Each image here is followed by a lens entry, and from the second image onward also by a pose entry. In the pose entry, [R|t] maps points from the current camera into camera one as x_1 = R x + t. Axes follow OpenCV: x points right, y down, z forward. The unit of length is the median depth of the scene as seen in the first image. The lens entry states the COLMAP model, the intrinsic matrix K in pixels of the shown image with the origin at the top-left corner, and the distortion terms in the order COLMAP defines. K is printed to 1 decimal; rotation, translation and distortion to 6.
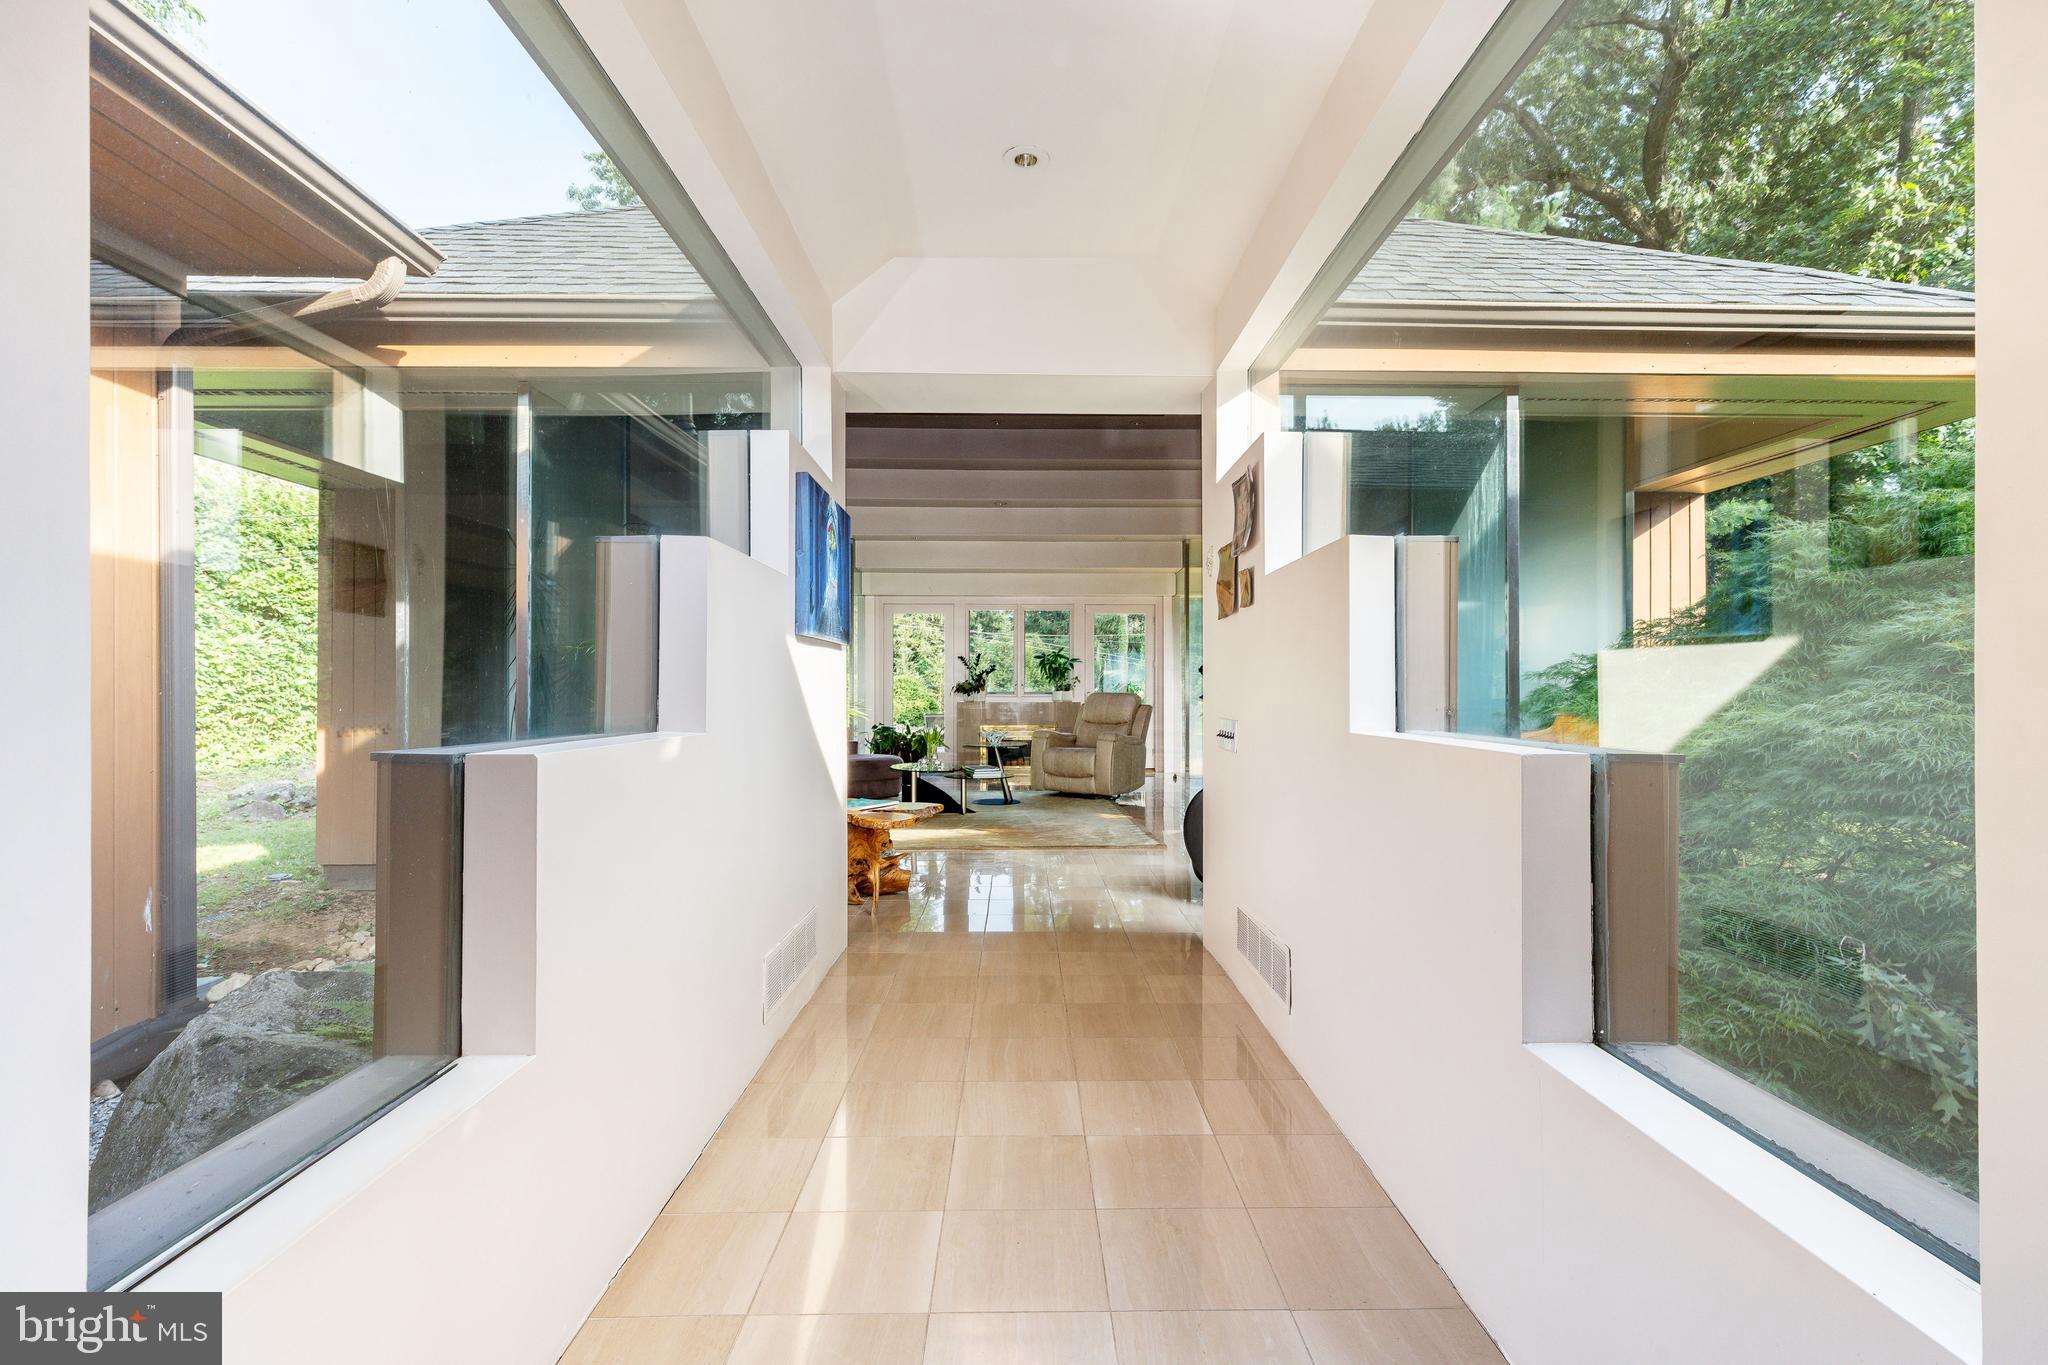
lens RADIAL K [[910.5, 0, 1023.8], [0, 910.5, 686.3], [0, 0, 1]] dist [0.001581, -0.000133]
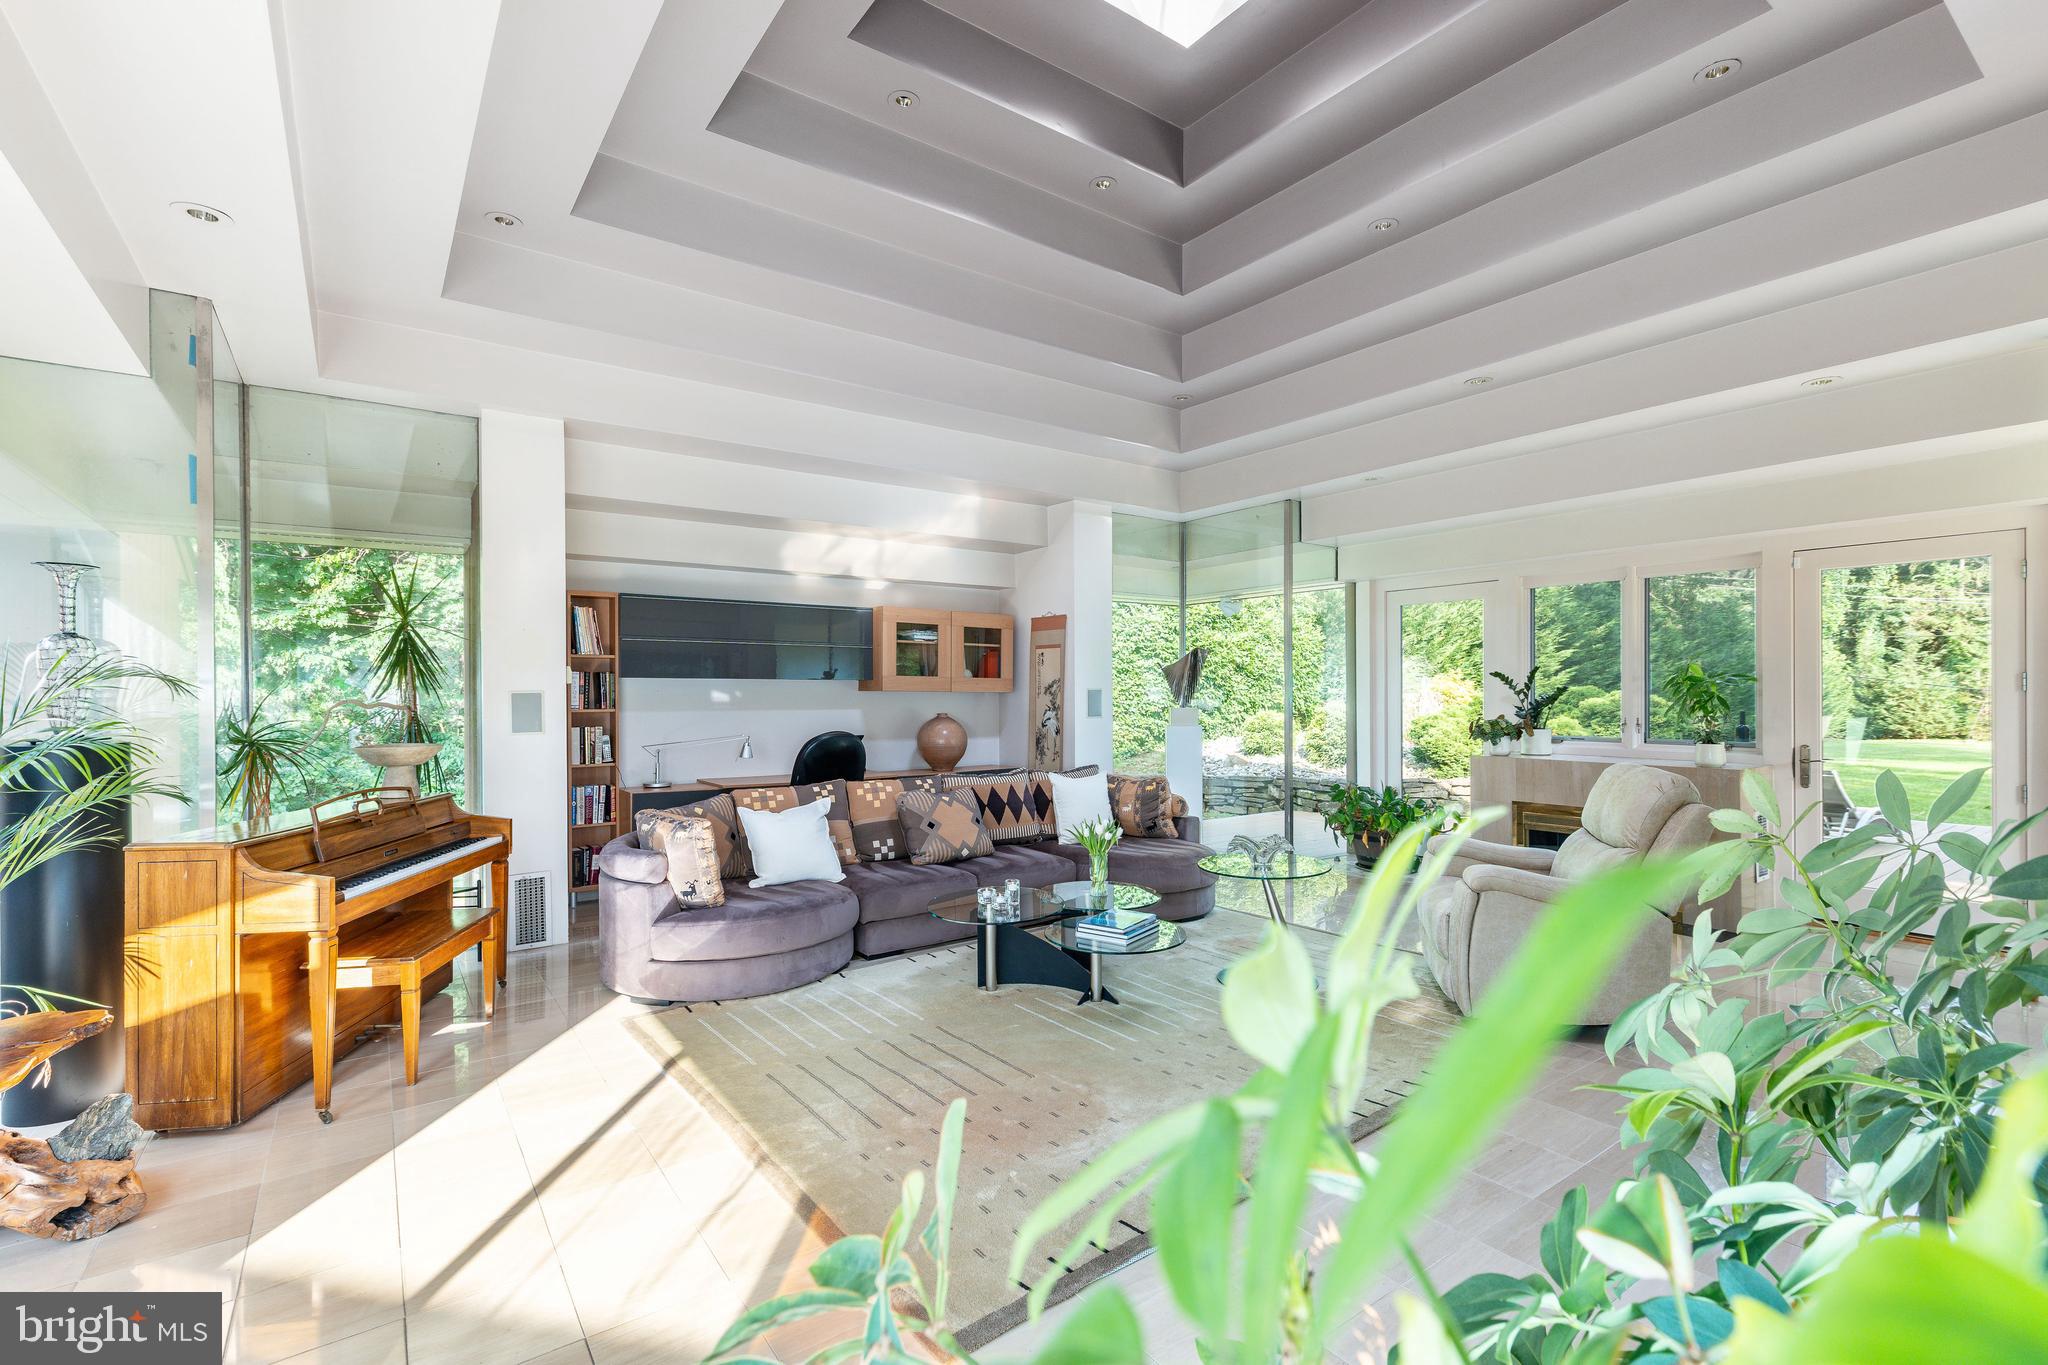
lens RADIAL K [[910.5, 0, 1029.1], [0, 910.5, 679.0], [0, 0, 1]] dist [0.001581, -0.000133]
pose [[0.585963, -0.009489, -0.810282, 0.217557], [0.004467, 0.999954, -0.008480, -0.025468], [0.810325, 0.001349, 0.585979, 0.428137]]
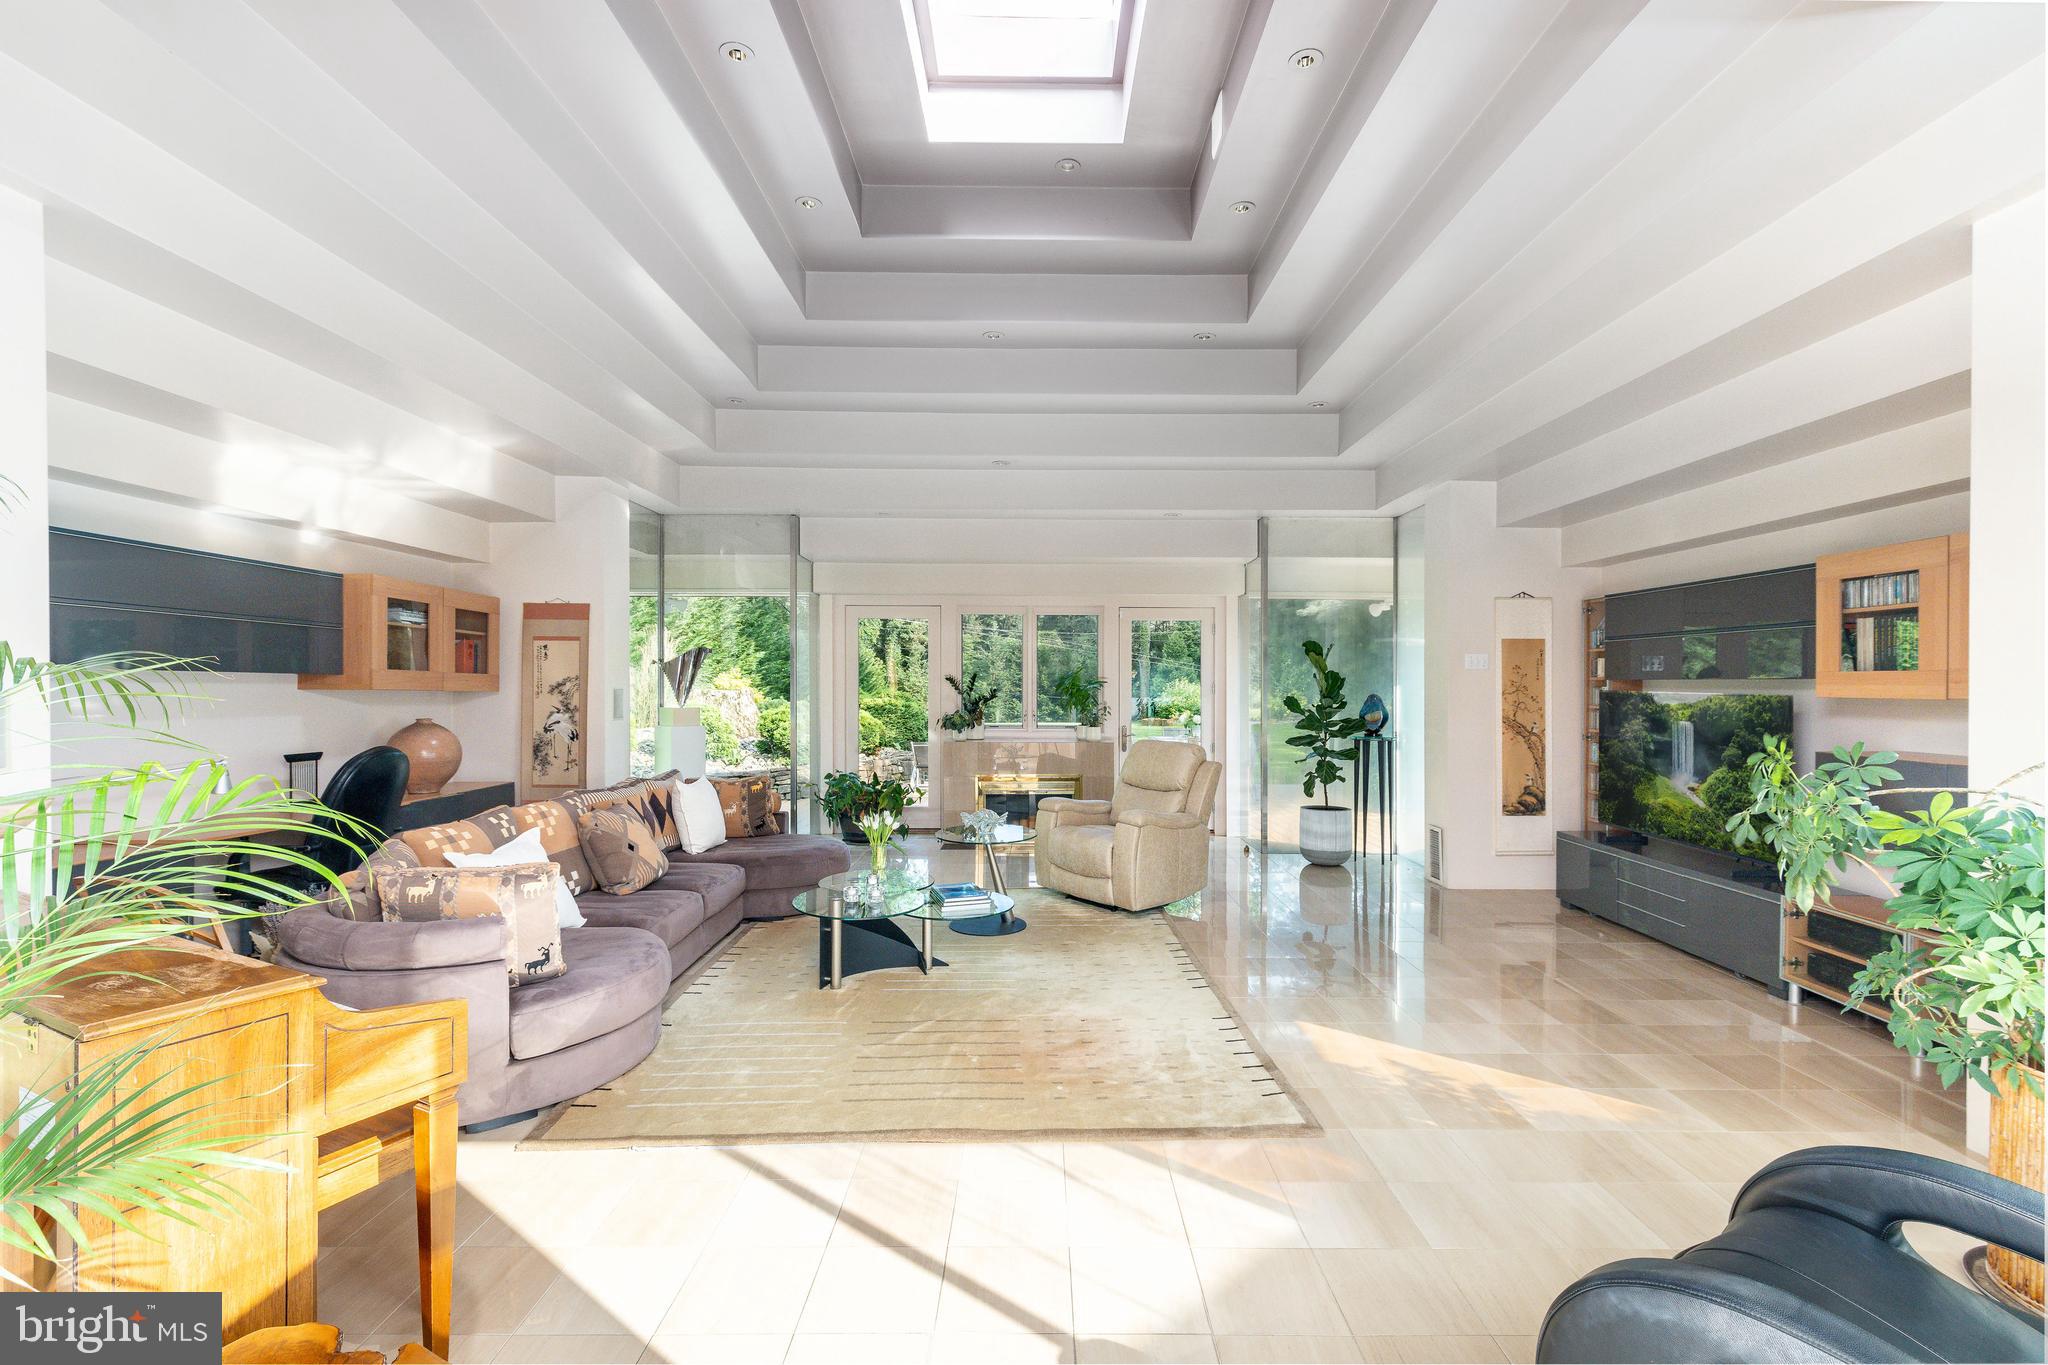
lens RADIAL K [[910.5, 0, 1040.9], [0, 910.5, 688.4], [0, 0, 1]] dist [0.001581, -0.000133]
pose [[0.999978, 0.006672, -0.000301, 0.003947], [-0.006670, 0.999954, 0.006889, -0.028958], [0.000347, -0.006887, 0.999976, 0.266674]]
